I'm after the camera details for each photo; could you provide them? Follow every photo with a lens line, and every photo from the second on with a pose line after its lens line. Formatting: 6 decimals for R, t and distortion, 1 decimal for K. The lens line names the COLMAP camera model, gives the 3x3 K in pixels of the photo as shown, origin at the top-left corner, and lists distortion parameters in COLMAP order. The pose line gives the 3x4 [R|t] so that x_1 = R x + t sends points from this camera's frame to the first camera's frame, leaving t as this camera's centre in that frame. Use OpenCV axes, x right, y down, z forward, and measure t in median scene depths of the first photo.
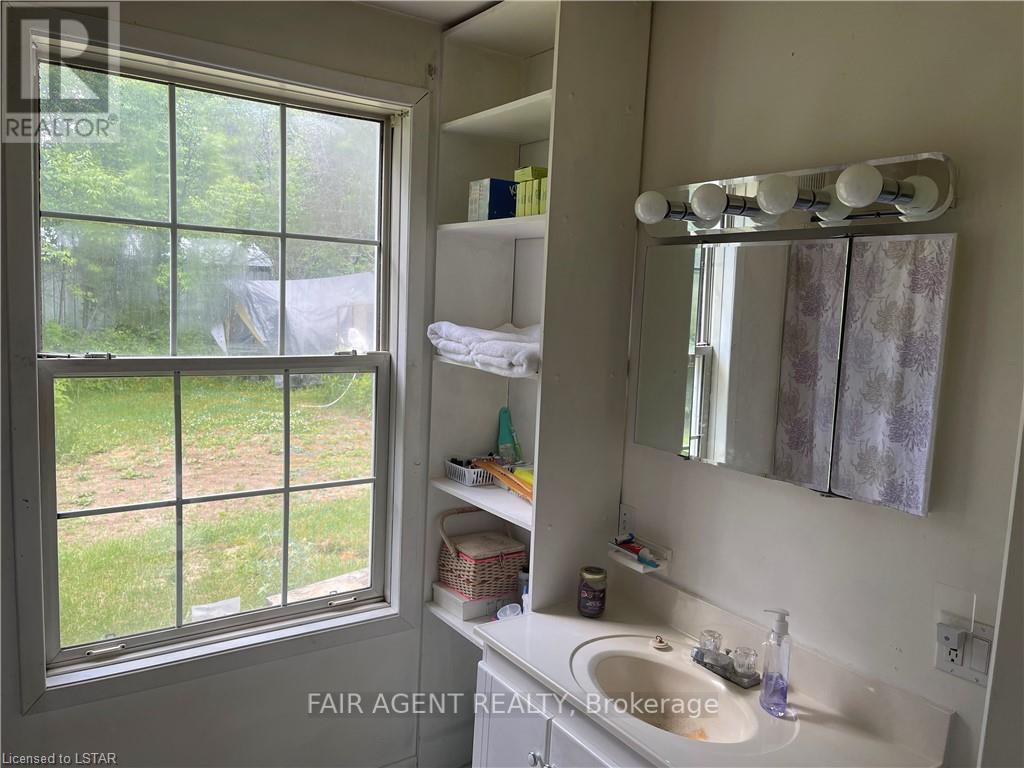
lens RADIAL K [[774.3, 0, 517.9], [0, 774.3, 389.3], [0, 0, 1]] dist [0.082677, -0.091646]
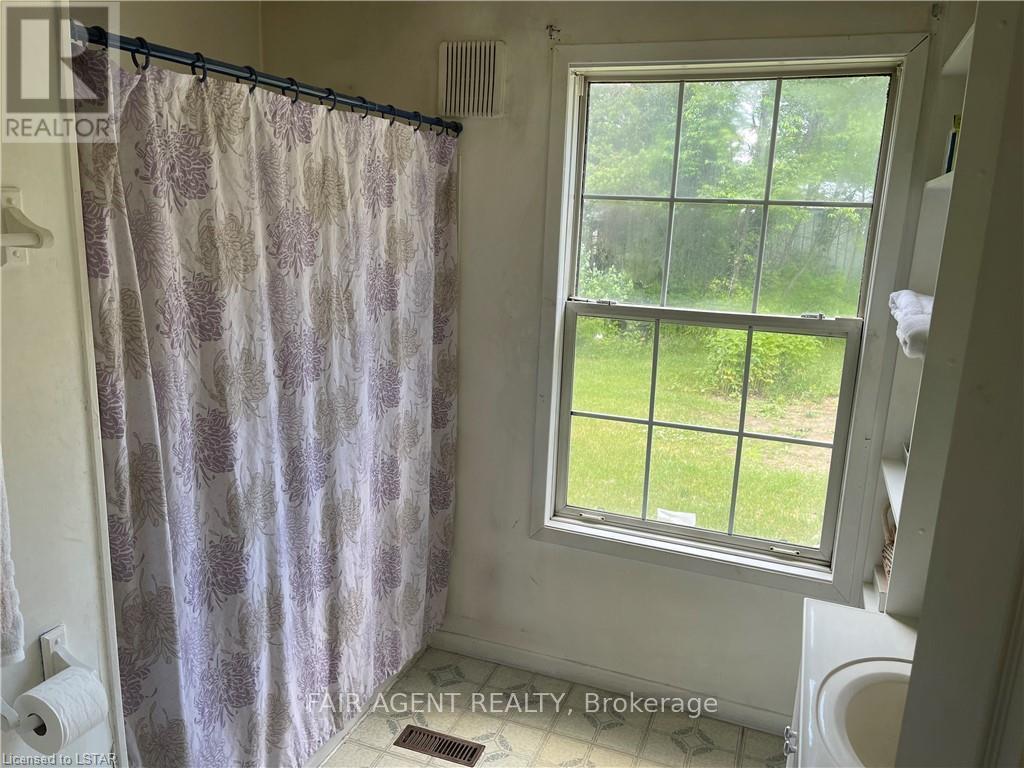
lens RADIAL K [[774.3, 0, 517.9], [0, 774.3, 389.3], [0, 0, 1]] dist [0.082677, -0.091646]
pose [[0.568083, 0.160804, -0.807108, 0.415989], [-0.112487, 0.986692, 0.117409, -0.029733], [0.815247, 0.024091, 0.578612, 0.095240]]
